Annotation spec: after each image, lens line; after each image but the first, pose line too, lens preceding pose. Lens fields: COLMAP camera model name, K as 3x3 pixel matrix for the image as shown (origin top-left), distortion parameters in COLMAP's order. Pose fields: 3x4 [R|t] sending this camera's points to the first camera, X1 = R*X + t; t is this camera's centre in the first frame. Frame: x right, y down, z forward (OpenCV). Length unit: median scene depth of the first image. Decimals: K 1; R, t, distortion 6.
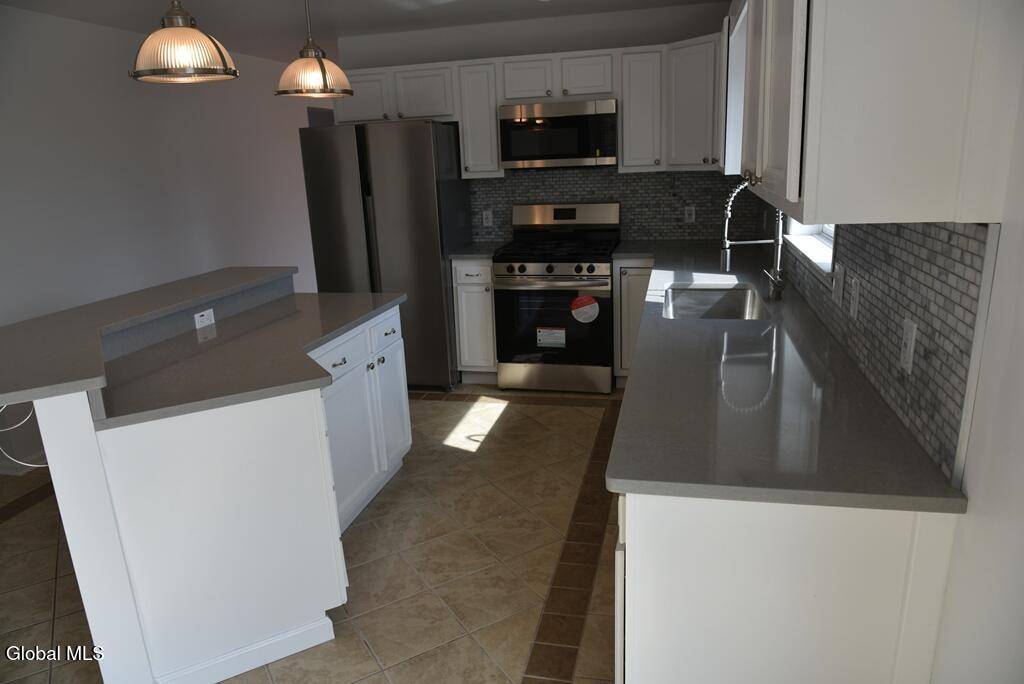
lens RADIAL K [[685.9, 0, 512.5], [0, 685.9, 341.3], [0, 0, 1]] dist [-0.029217, -0.000366]
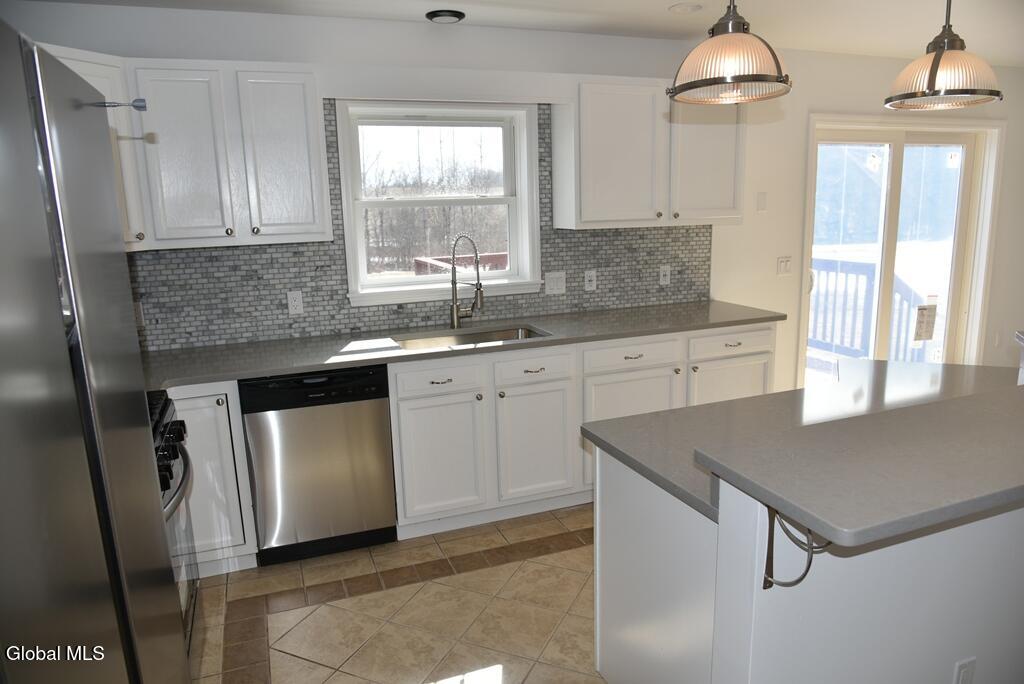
lens RADIAL K [[685.9, 0, 511.2], [0, 685.9, 342.9], [0, 0, 1]] dist [-0.029217, -0.000366]
pose [[-0.564678, -0.106540, 0.818406, -0.448798], [0.265285, 0.915577, 0.302229, -0.245806], [-0.781513, 0.387773, -0.488742, 0.974389]]
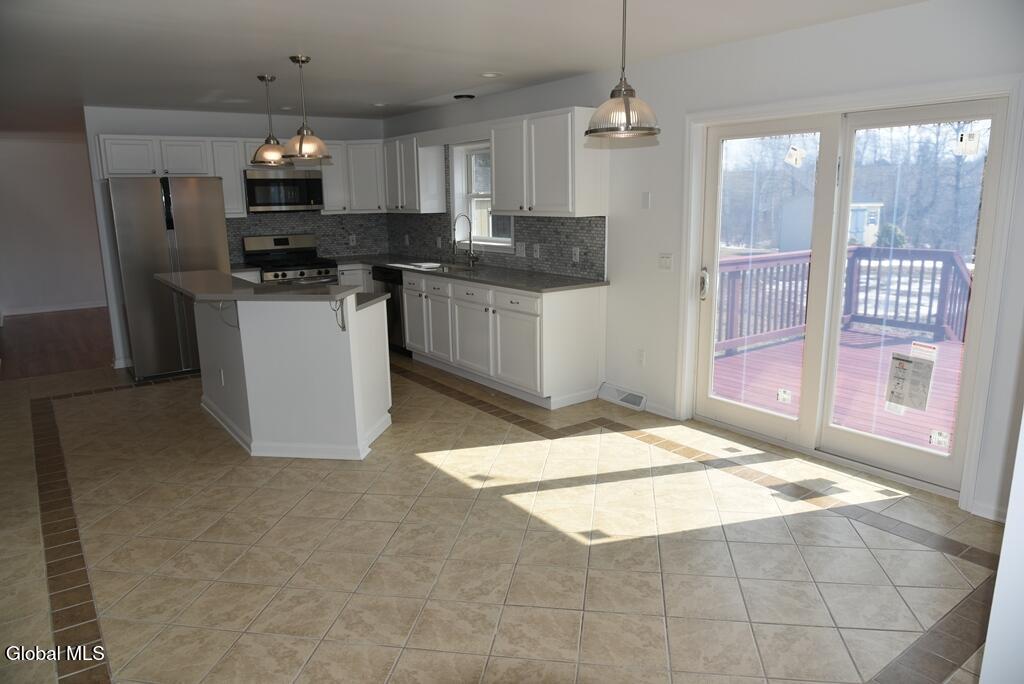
lens RADIAL K [[685.9, 0, 508.8], [0, 685.9, 342.2], [0, 0, 1]] dist [-0.029217, -0.000366]
pose [[0.654507, -0.125445, 0.745576, -0.800603], [0.185298, 0.982679, 0.002674, 0.128516], [-0.732997, 0.136403, 0.666415, -0.362886]]
